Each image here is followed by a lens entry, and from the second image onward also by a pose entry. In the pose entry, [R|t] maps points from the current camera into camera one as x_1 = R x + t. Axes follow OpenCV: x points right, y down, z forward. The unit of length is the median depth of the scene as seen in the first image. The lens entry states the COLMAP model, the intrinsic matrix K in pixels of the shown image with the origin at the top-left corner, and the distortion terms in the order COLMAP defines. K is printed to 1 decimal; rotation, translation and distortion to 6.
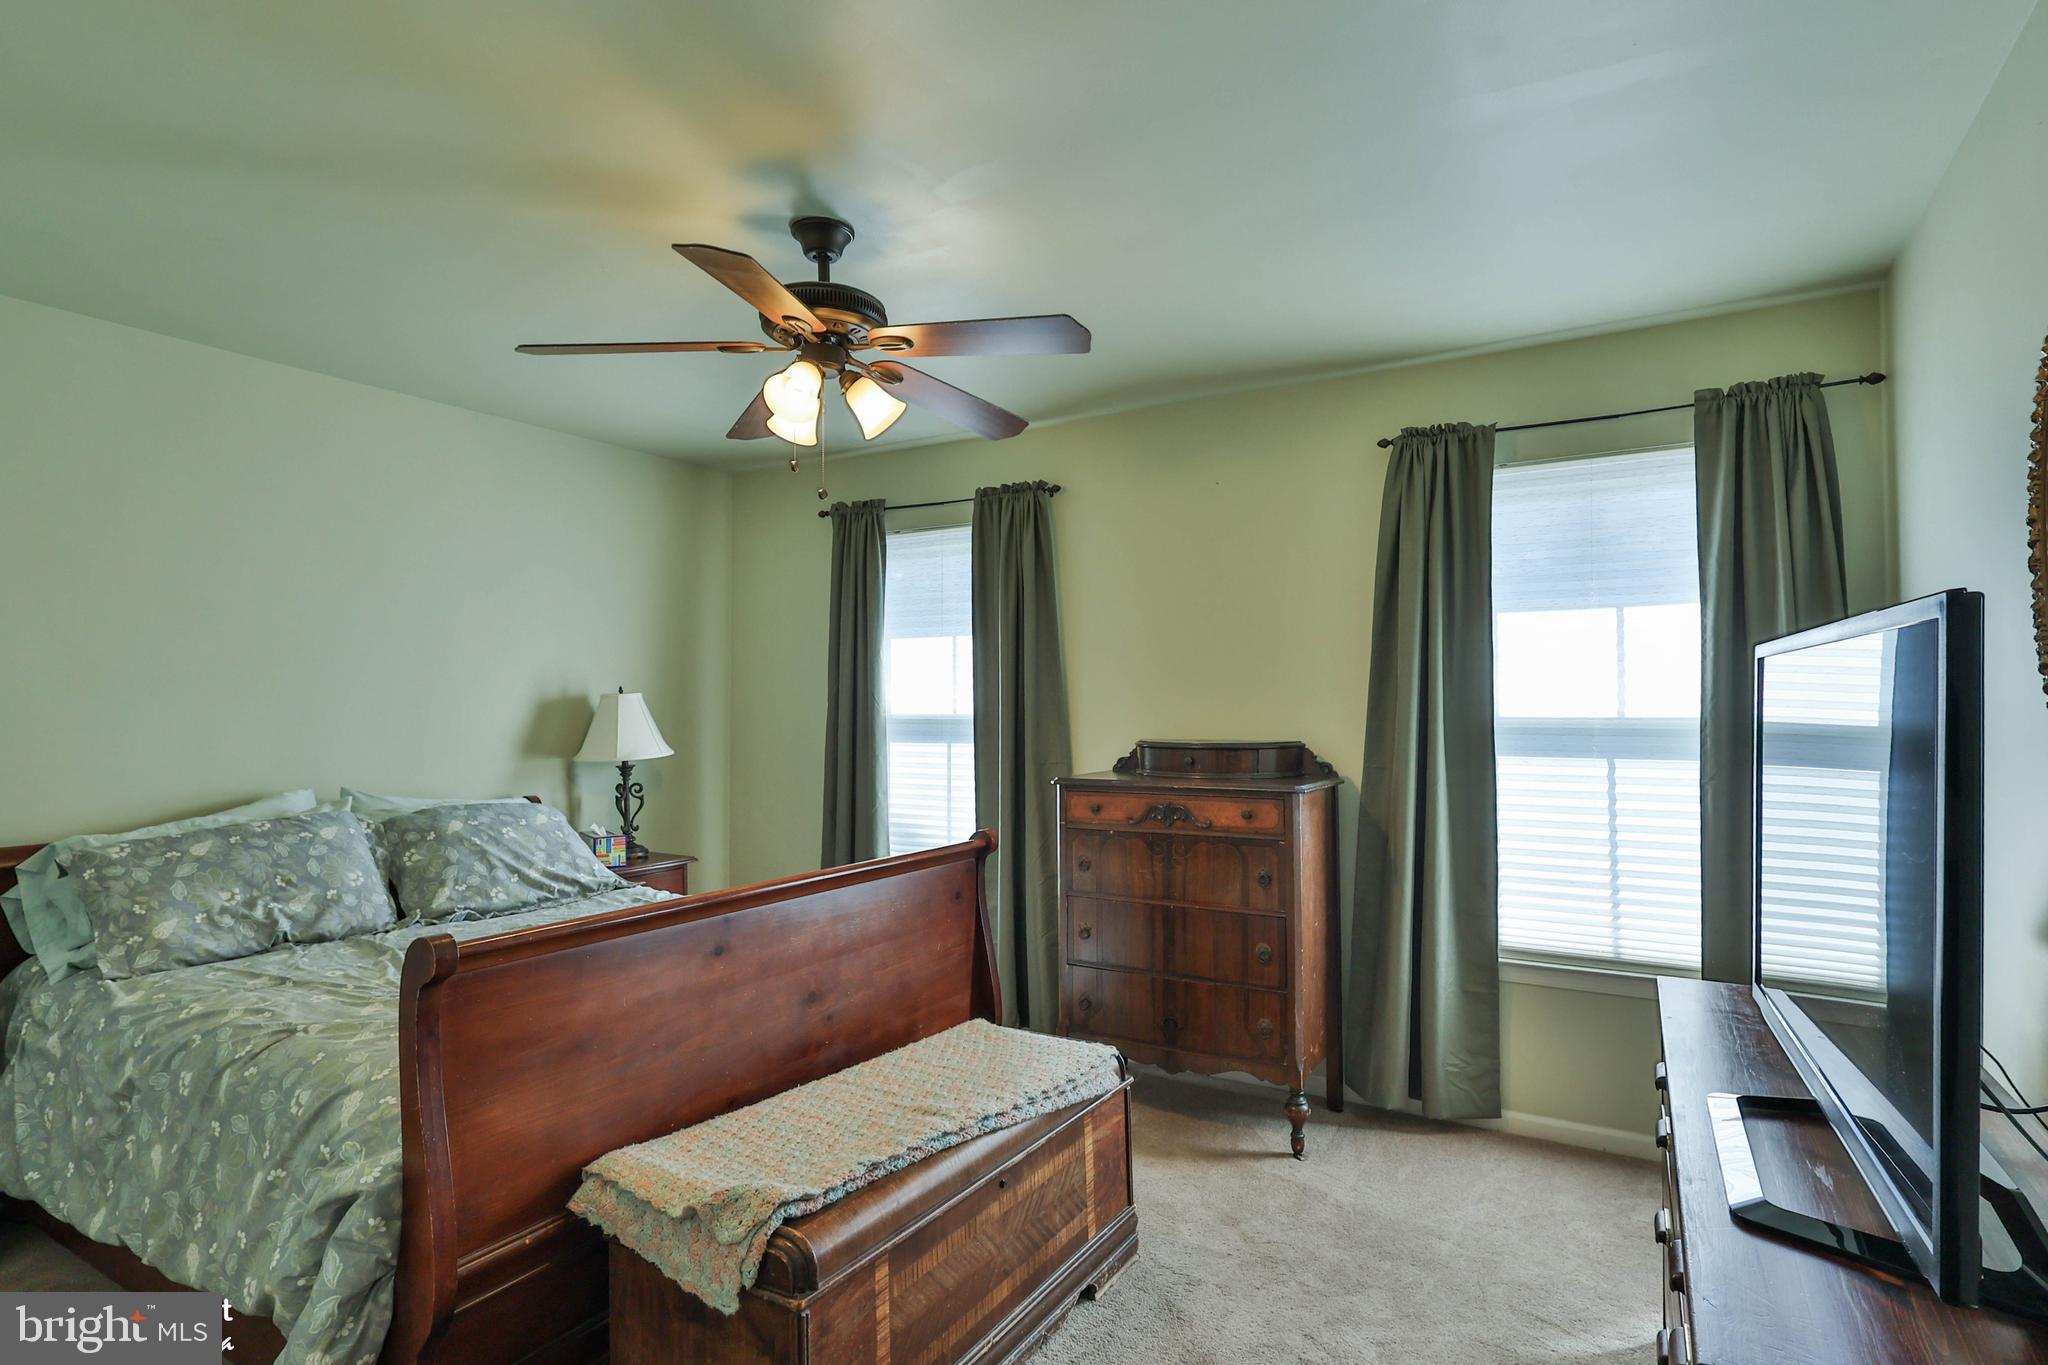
lens RADIAL K [[1025.8, 0, 974.2], [0, 1025.8, 671.4], [0, 0, 1]] dist [0.002930, 0.000242]
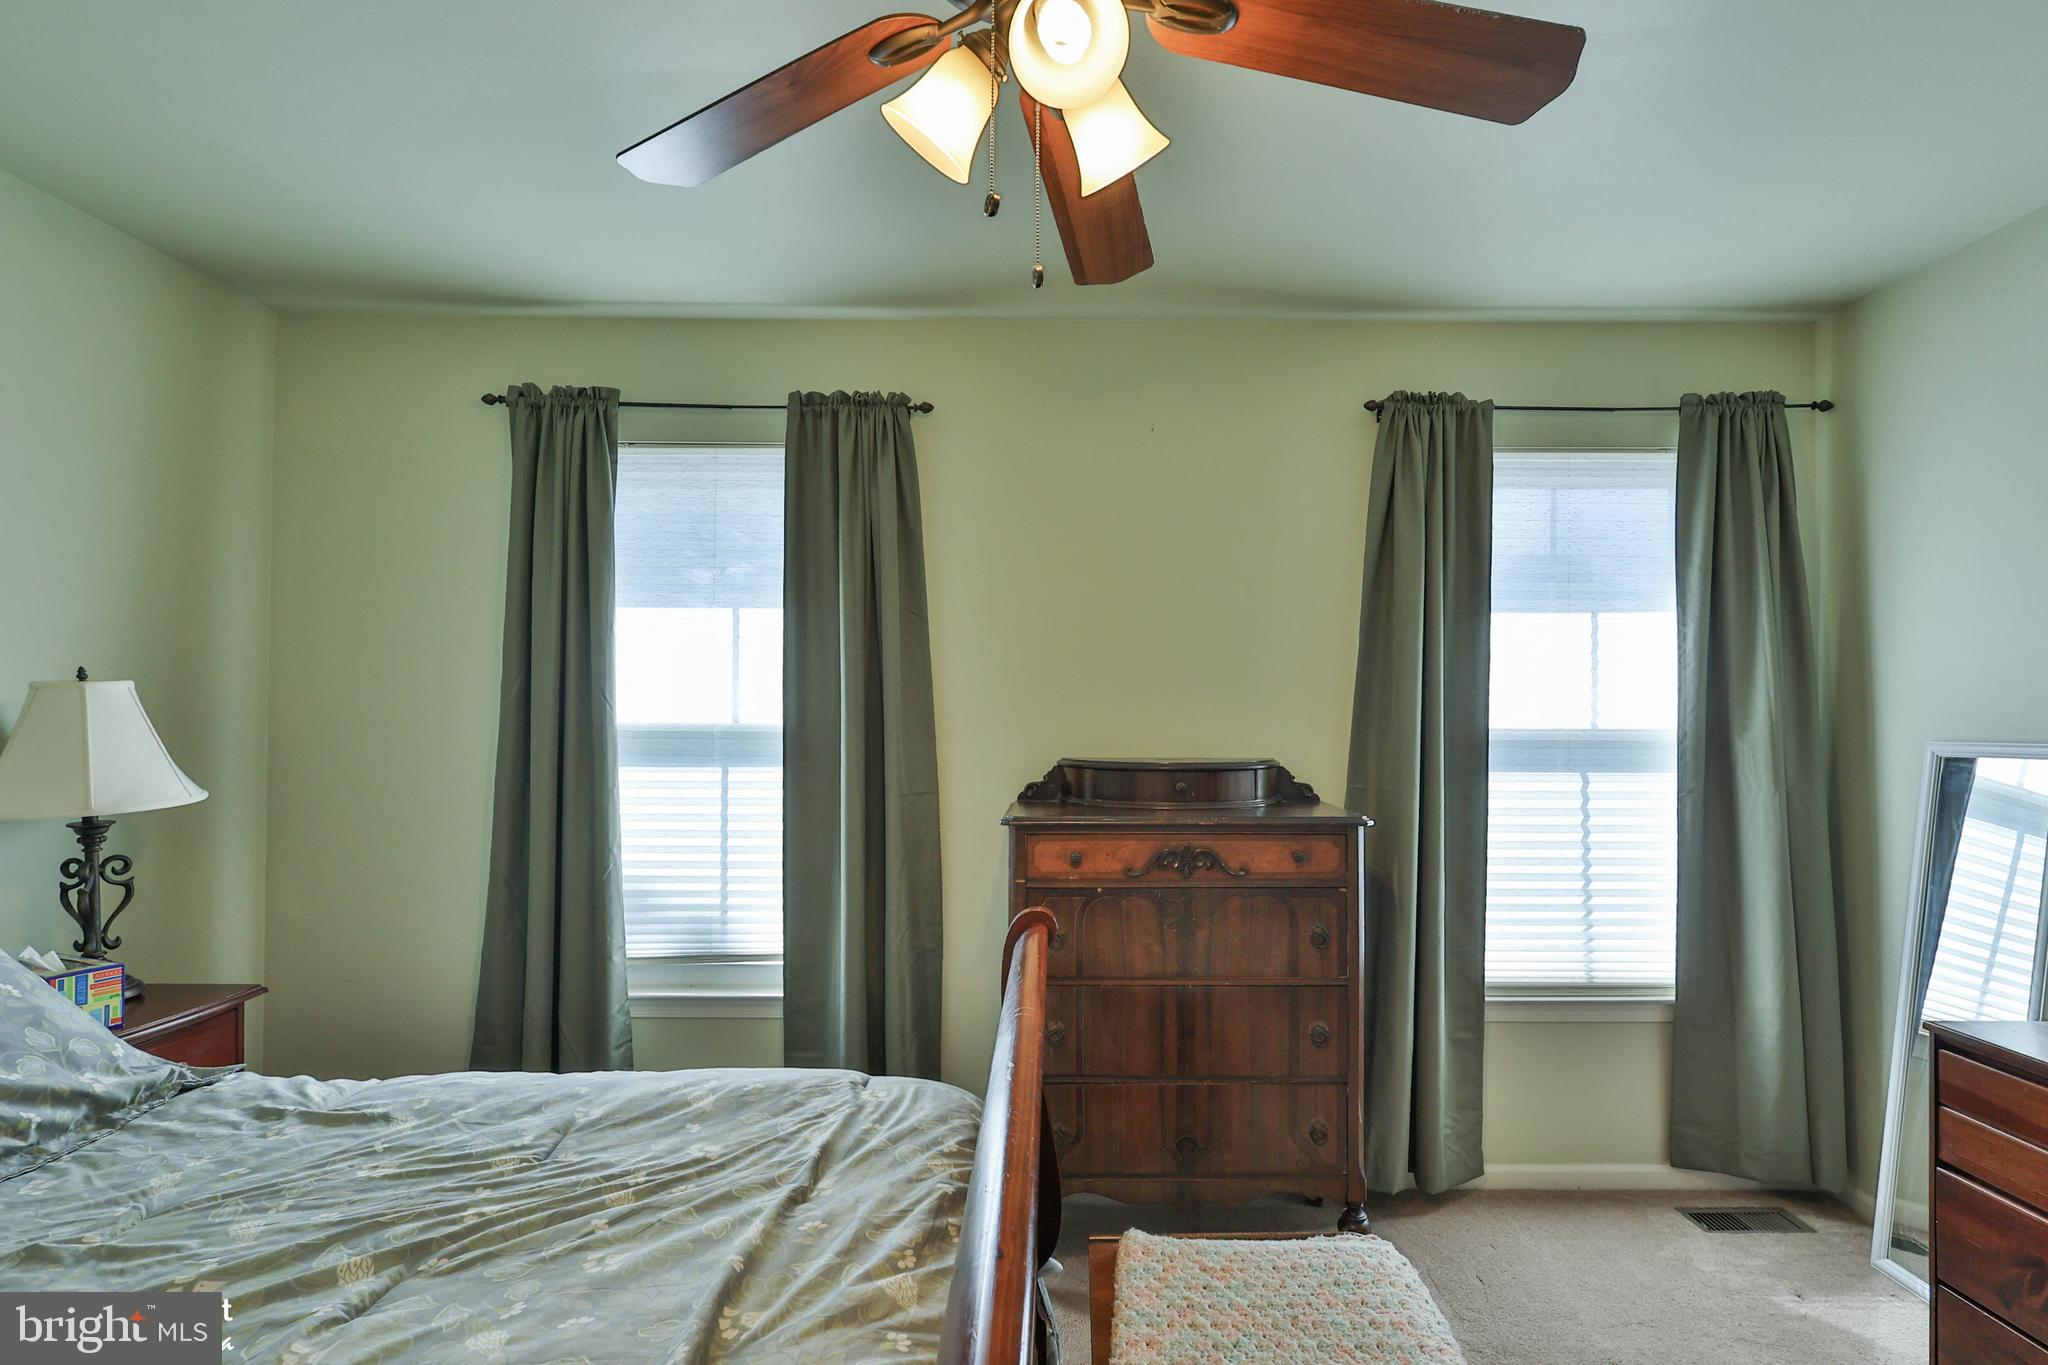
lens RADIAL K [[1054.1, 0, 1028.8], [0, 1054.1, 692.0], [0, 0, 1]] dist [-0.000123, 0.000220]
pose [[0.844967, 0.018393, 0.534501, -0.302705], [-0.024569, 0.999688, 0.004438, 0.017493], [-0.534253, -0.016882, 0.845156, 0.413395]]
